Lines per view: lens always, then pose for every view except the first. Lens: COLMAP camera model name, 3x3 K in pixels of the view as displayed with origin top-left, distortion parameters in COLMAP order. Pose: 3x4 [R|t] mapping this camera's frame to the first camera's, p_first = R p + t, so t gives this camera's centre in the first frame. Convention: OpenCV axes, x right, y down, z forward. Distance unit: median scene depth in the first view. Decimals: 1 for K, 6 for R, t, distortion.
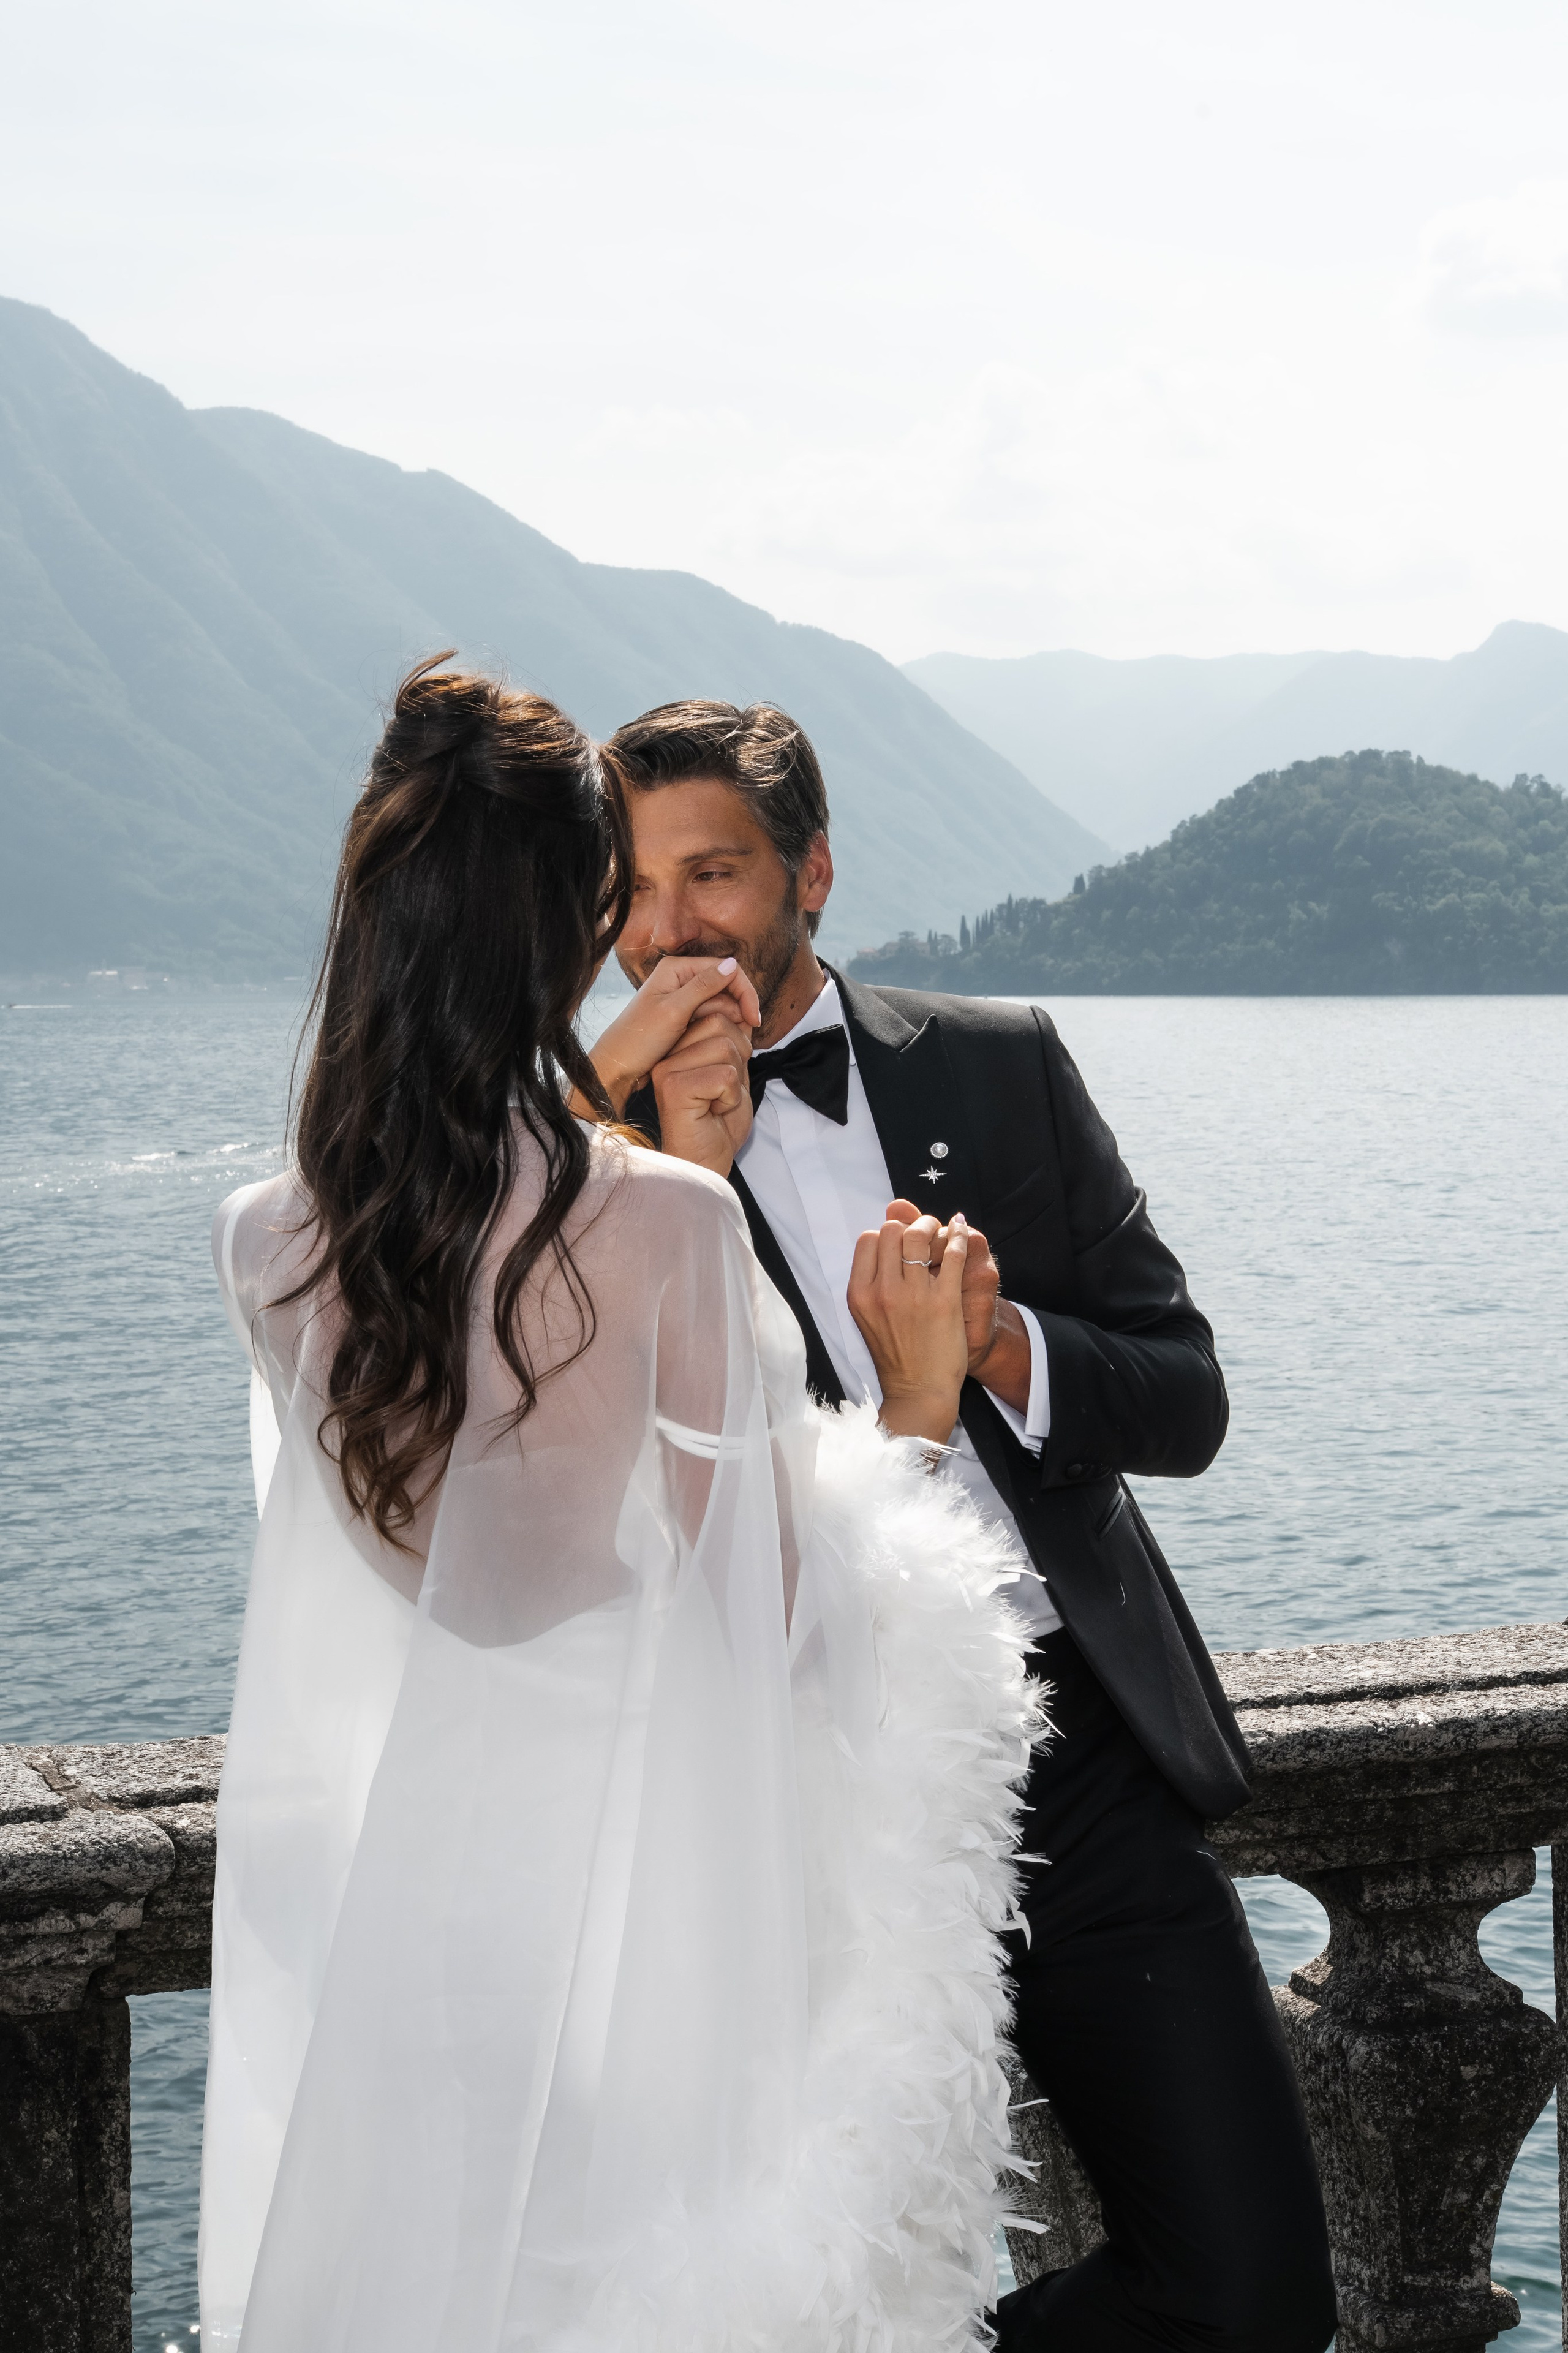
lens RADIAL K [[3820.9, 0, 801.2], [0, 3820.9, 1039.7], [0, 0, 1]] dist [0.007698, 0.025450]
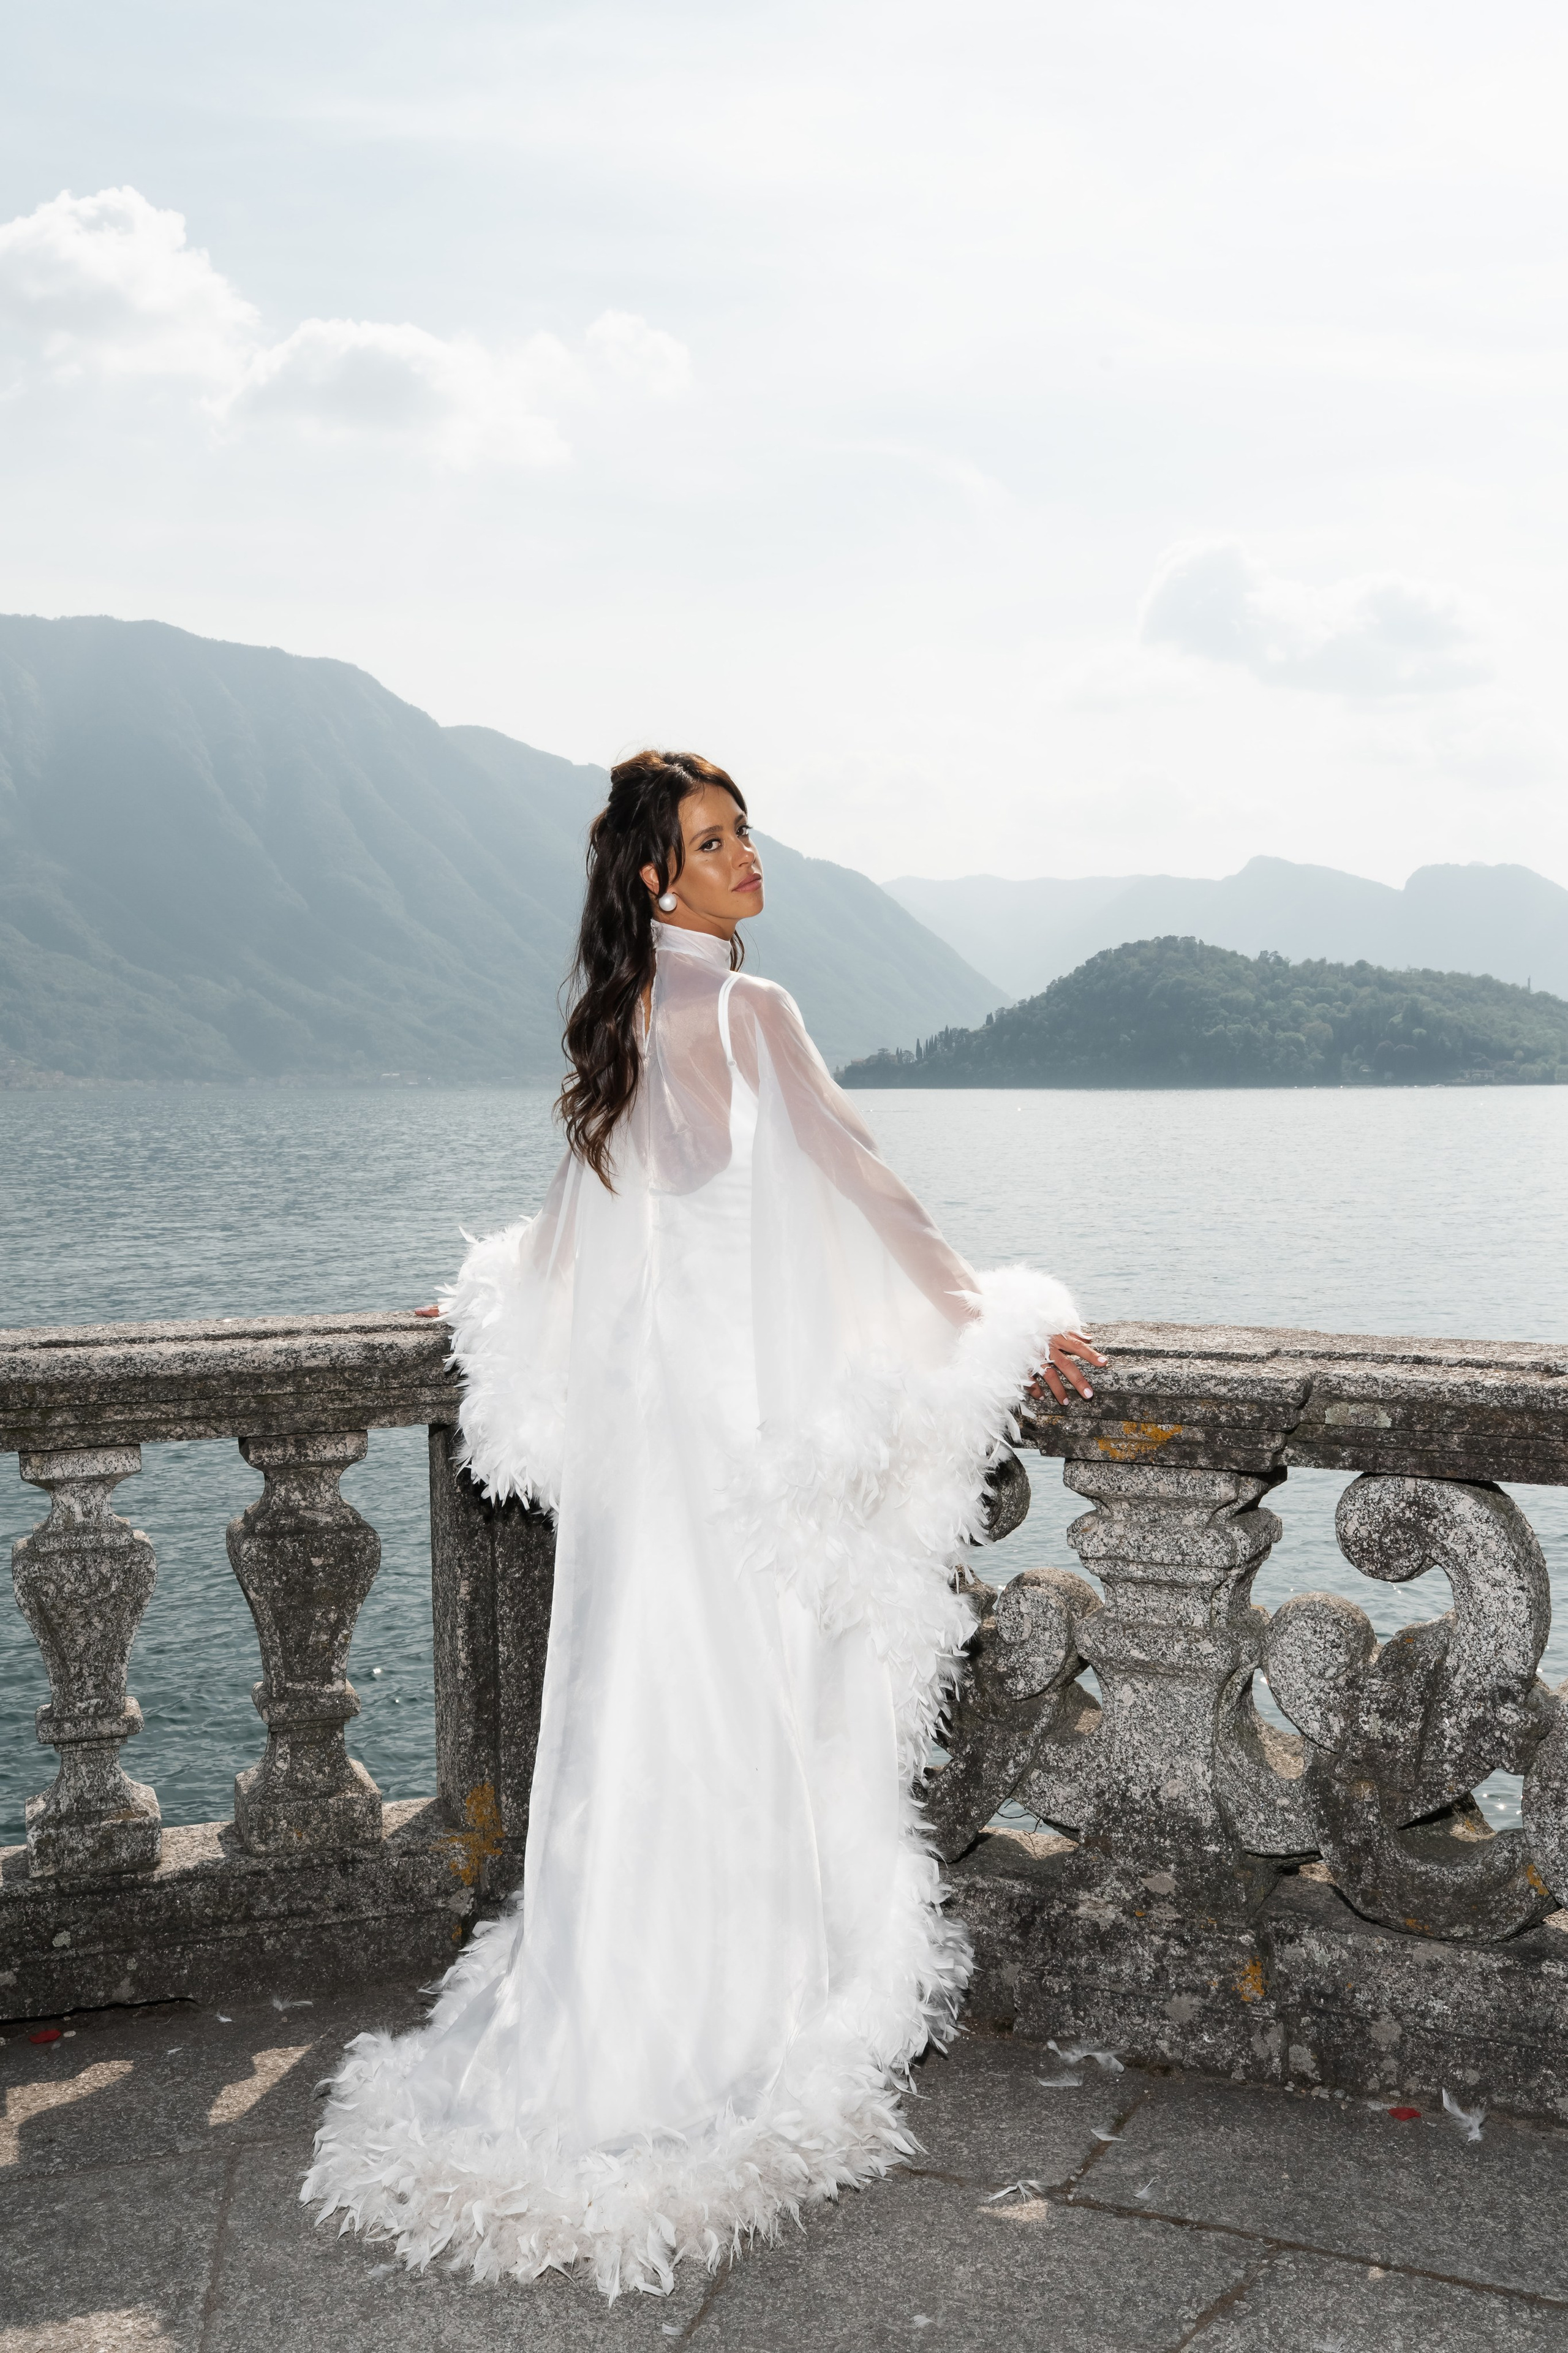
lens RADIAL K [[2352.8, 0, 779.9], [0, 2352.8, 1177.8], [0, 0, 1]] dist [-0.000313, -0.004151]
pose [[0.999856, 0.000549, -0.016943, 0.395512], [-0.000102, 0.999651, 0.026401, 0.073920], [0.016952, -0.026395, 0.999508, -0.026029]]
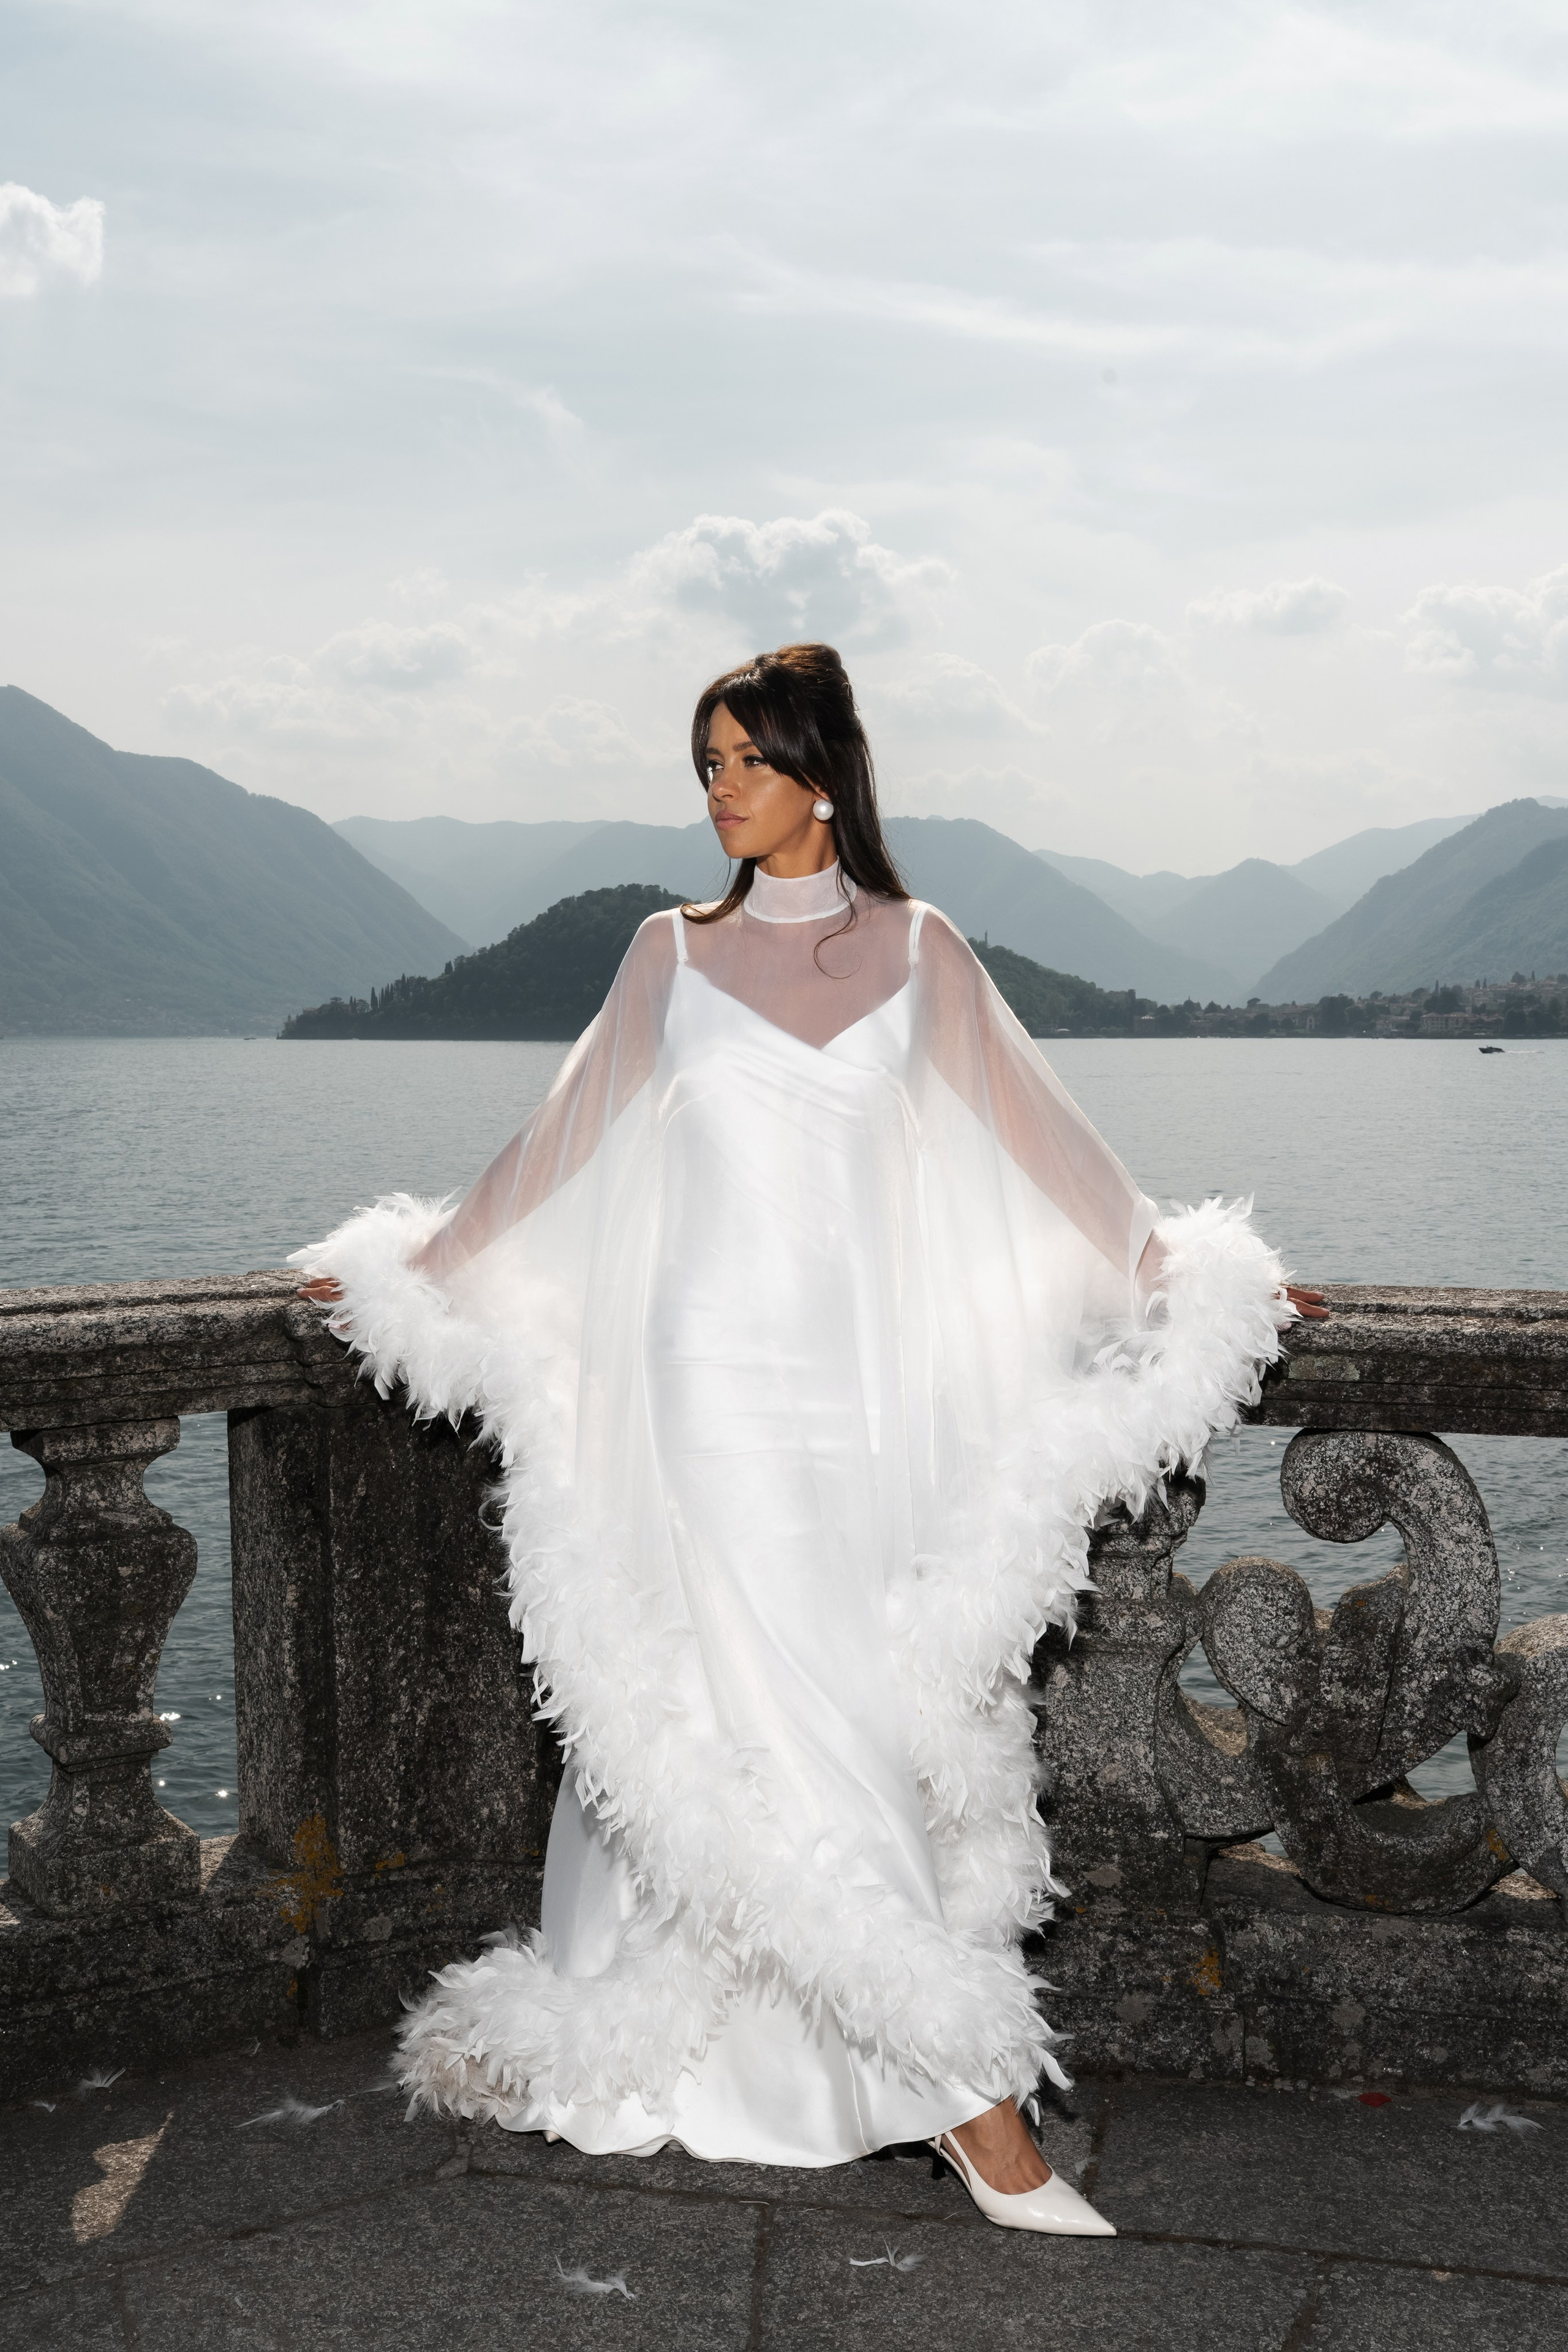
lens RADIAL K [[2435.0, 0, 784.0], [0, 2435.0, 1176.0], [0, 0, 1]] dist [0.005650, -0.011211]
pose [[0.978290, -0.007759, 0.207093, 0.228458], [-0.001403, 0.999028, 0.044054, 0.080652], [-0.207234, -0.043388, 0.977329, 0.059334]]
